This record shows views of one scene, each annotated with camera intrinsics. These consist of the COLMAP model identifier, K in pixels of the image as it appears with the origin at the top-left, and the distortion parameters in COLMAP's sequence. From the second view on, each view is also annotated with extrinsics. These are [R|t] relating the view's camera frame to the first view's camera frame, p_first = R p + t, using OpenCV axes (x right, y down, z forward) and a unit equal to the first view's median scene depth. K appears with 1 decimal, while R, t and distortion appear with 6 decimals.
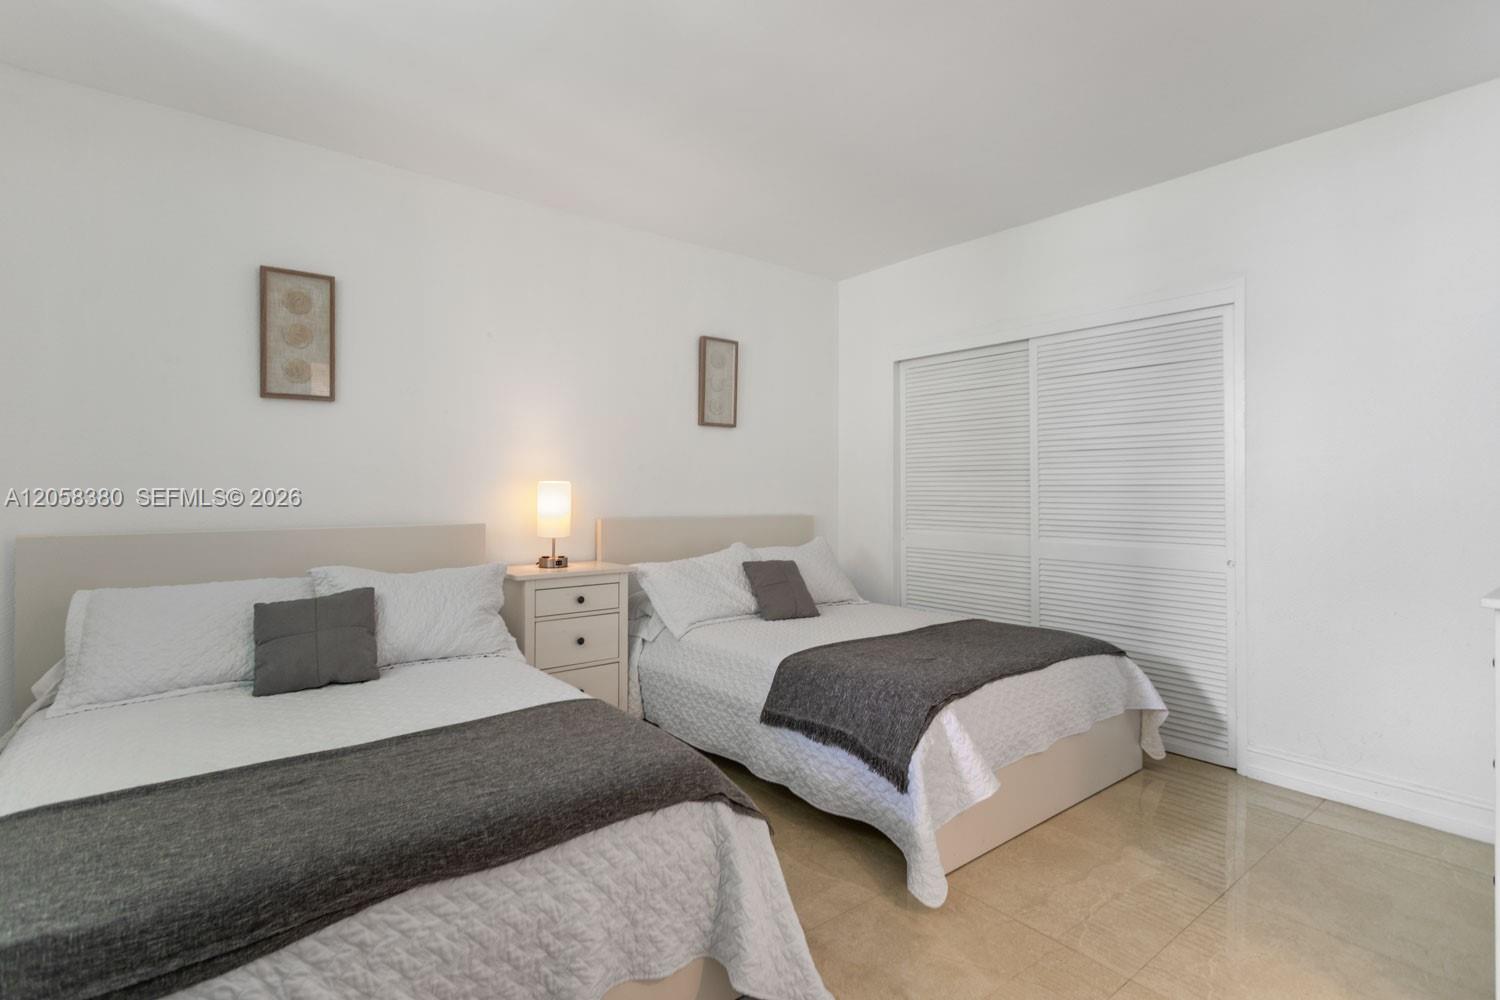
lens RADIAL K [[712.6, 0, 722.4], [0, 712.6, 486.5], [0, 0, 1]] dist [0.001130, 0.000521]
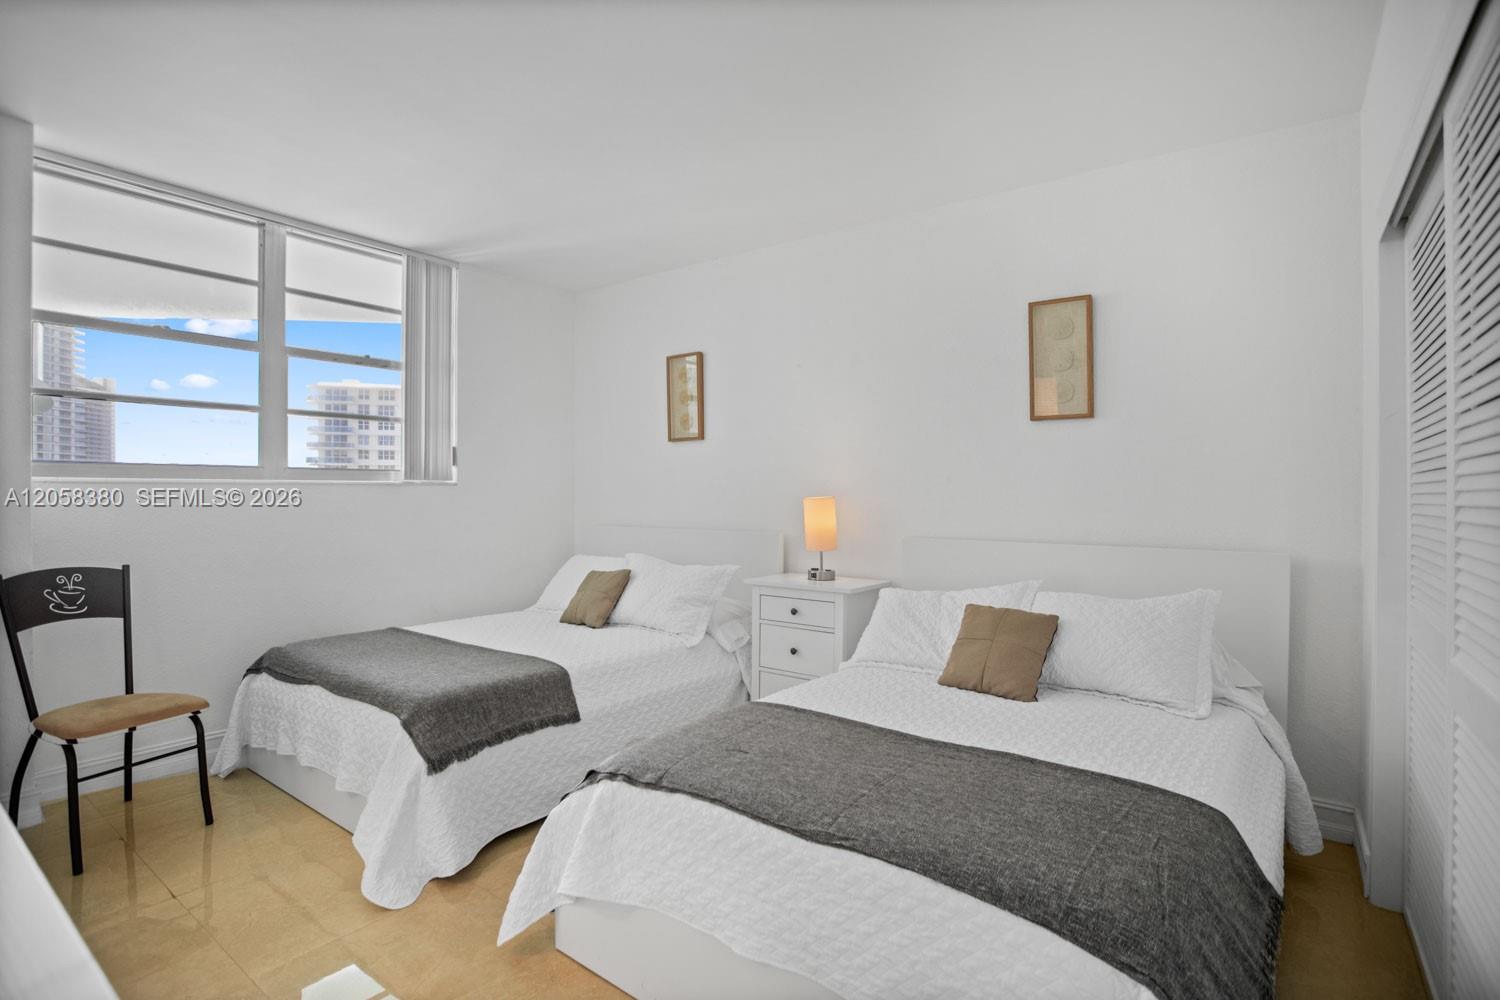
lens RADIAL K [[715.8, 0, 750.0], [0, 715.8, 500.0], [0, 0, 1]] dist [-0.041684, 0.000419]
pose [[0.285930, 0.005956, -0.958232, 0.877447], [-0.002801, 0.999982, 0.005380, -0.009219], [0.958247, 0.001146, 0.285941, 0.728314]]
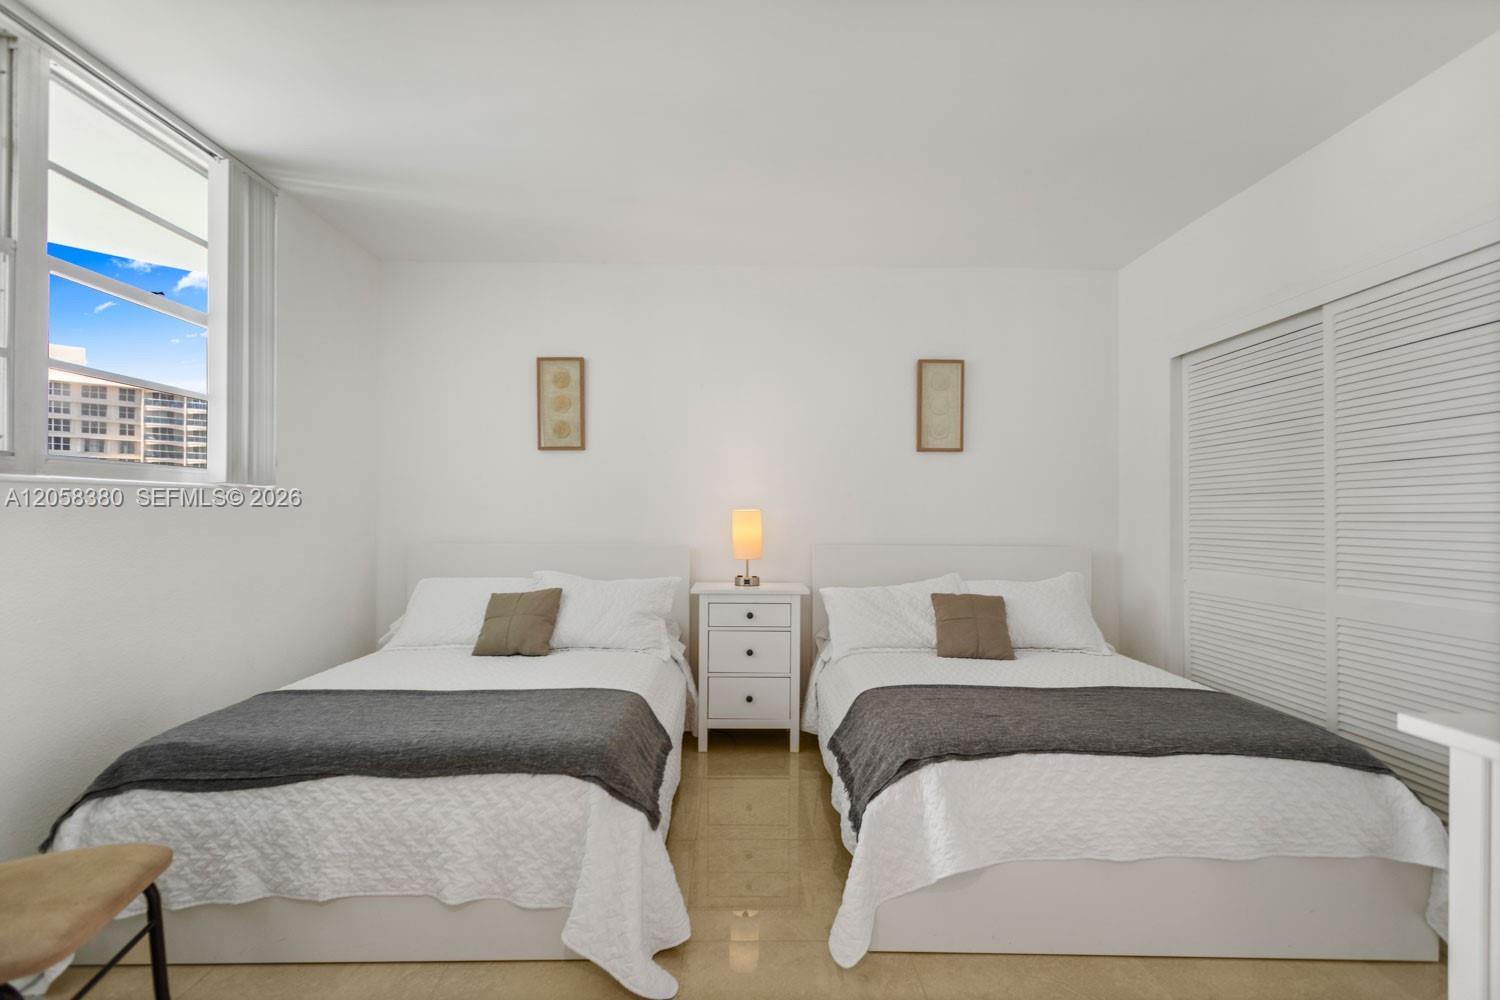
lens RADIAL K [[699.8, 0, 735.0], [0, 699.8, 512.0], [0, 0, 1]] dist [0.015438, -0.000179]
pose [[0.801564, 0.001476, -0.597907, 0.496252], [-0.002521, 0.999996, -0.000911, -0.002286], [0.597903, 0.002237, 0.801565, 0.120374]]
